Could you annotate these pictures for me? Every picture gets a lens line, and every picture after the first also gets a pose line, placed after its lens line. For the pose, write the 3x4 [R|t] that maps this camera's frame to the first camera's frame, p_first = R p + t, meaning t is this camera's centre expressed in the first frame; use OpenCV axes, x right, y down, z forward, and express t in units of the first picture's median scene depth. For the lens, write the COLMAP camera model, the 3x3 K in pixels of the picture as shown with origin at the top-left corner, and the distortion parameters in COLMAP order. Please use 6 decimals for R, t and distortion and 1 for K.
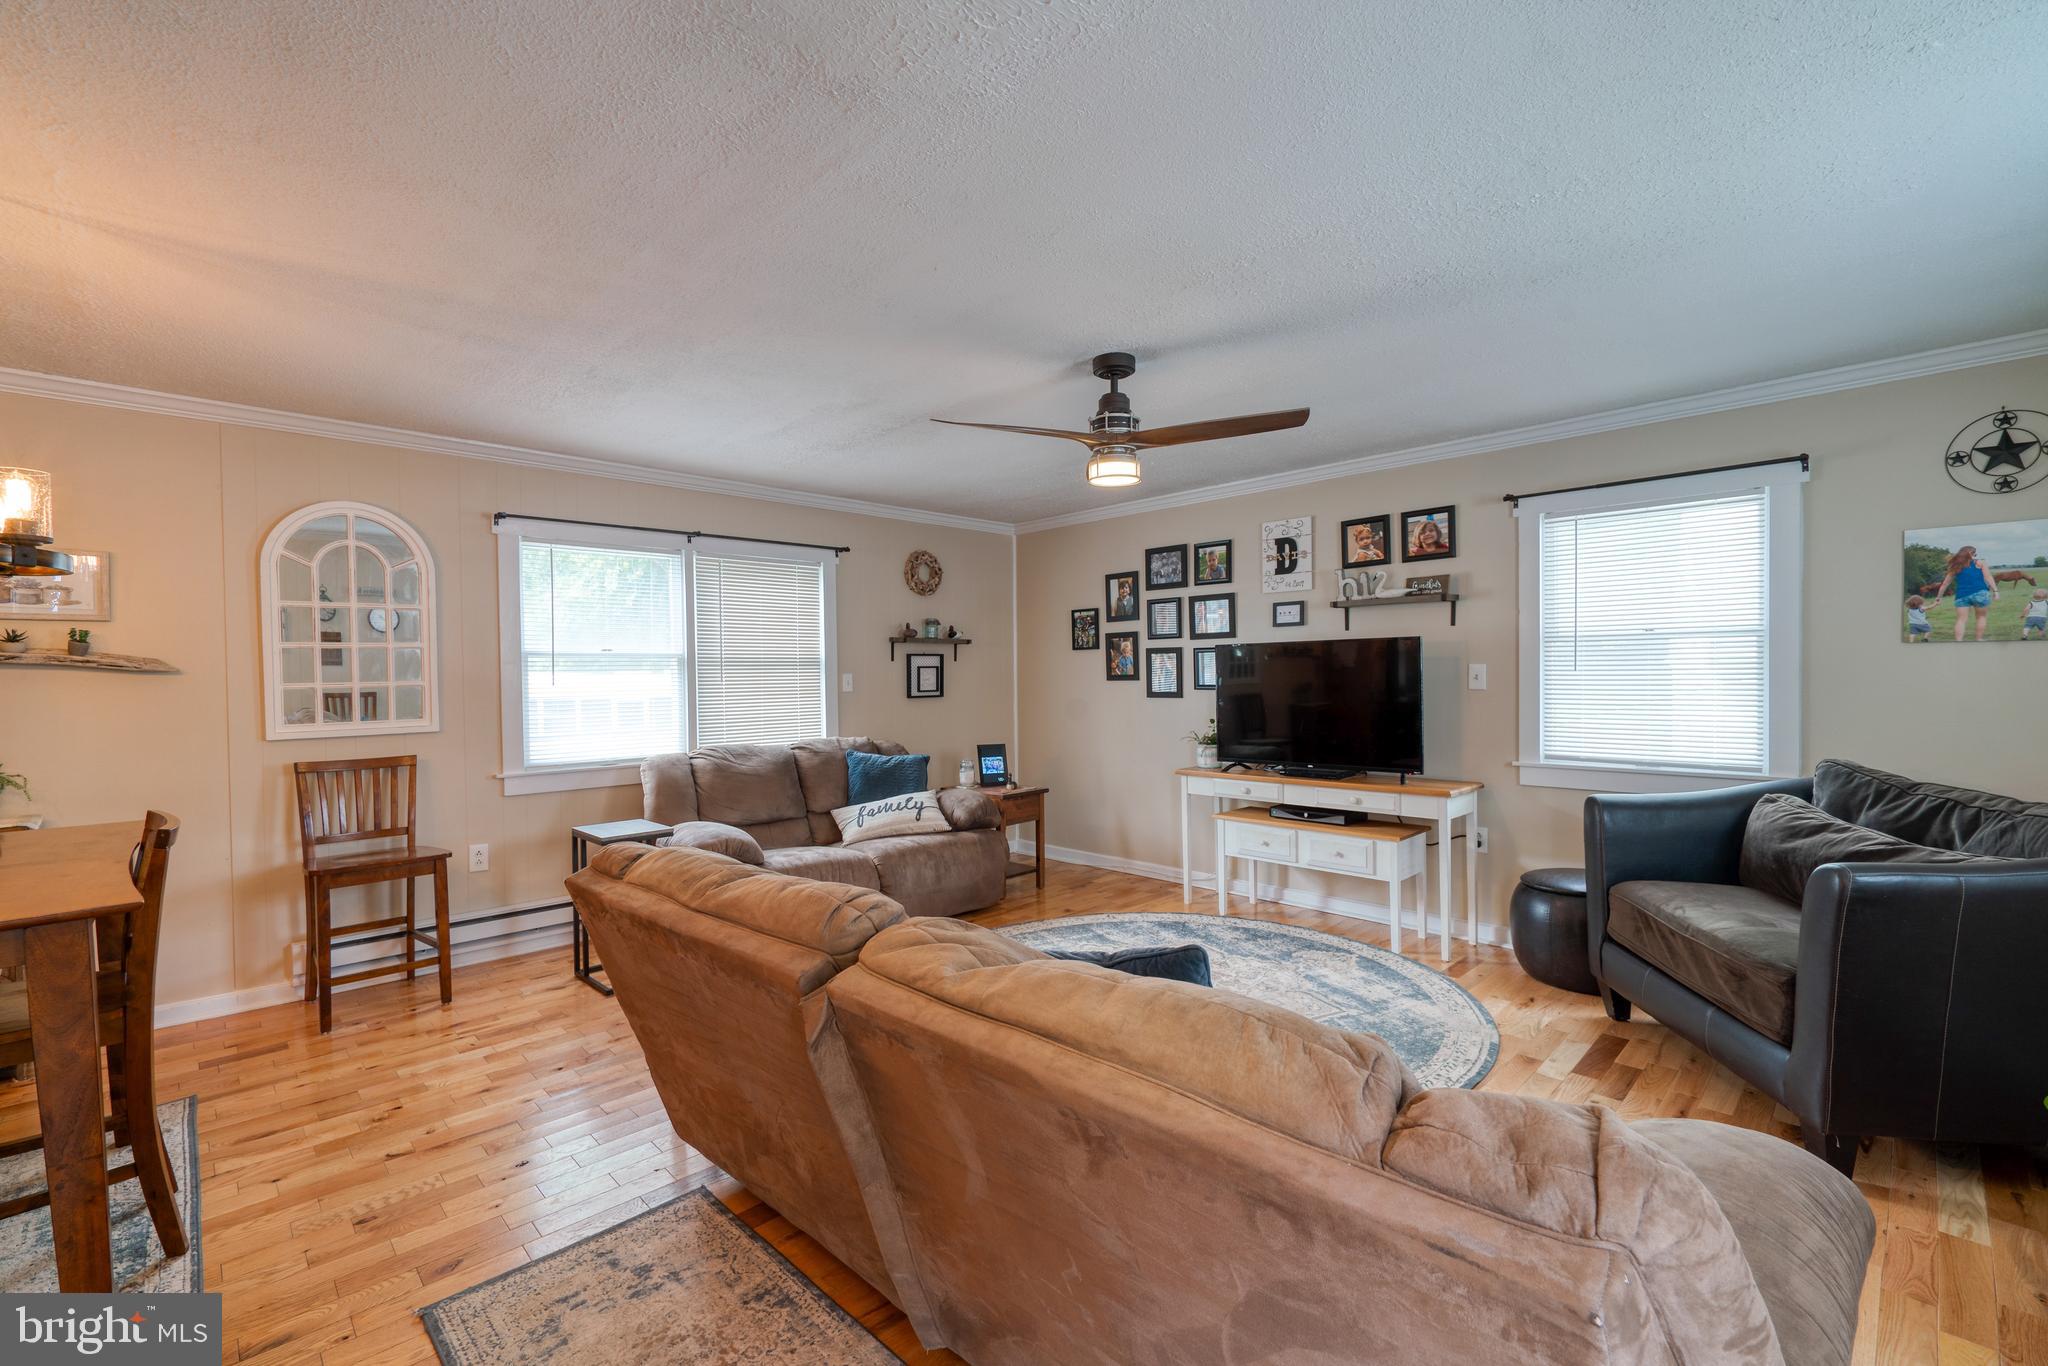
lens RADIAL K [[876.7, 0, 1025.7], [0, 876.7, 686.5], [0, 0, 1]] dist [-0.005119, 0.000922]
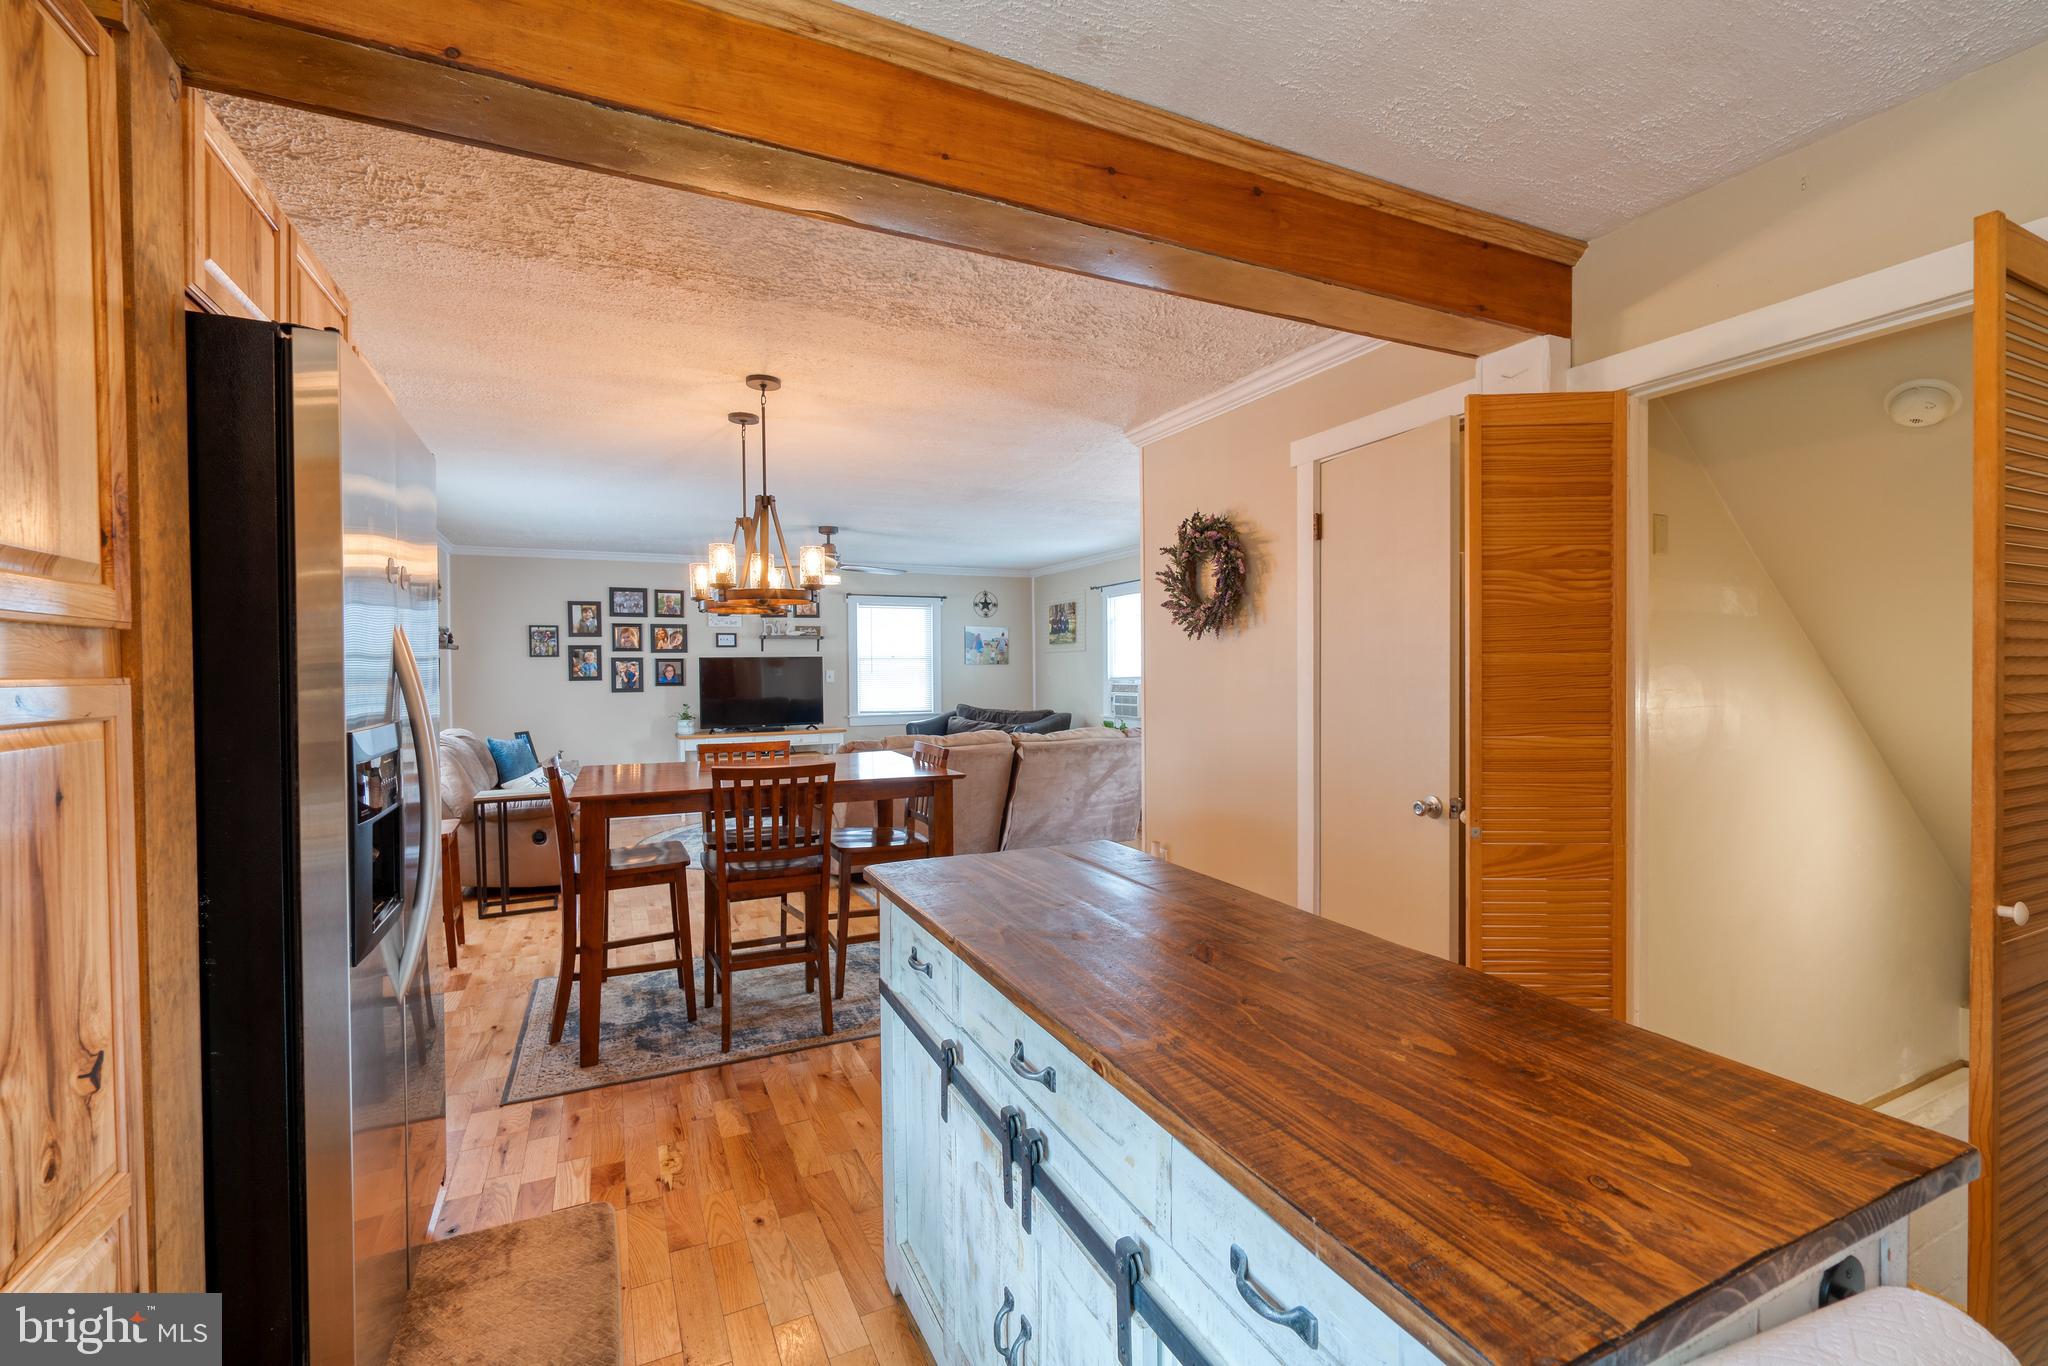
lens RADIAL K [[876.7, 0, 1025.7], [0, 876.7, 686.5], [0, 0, 1]] dist [-0.005119, 0.000922]
pose [[0.318887, -0.006761, 0.947769, -1.160341], [0.020059, 0.999799, 0.000383, 0.018484], [-0.947580, 0.018889, 0.318958, -0.089977]]
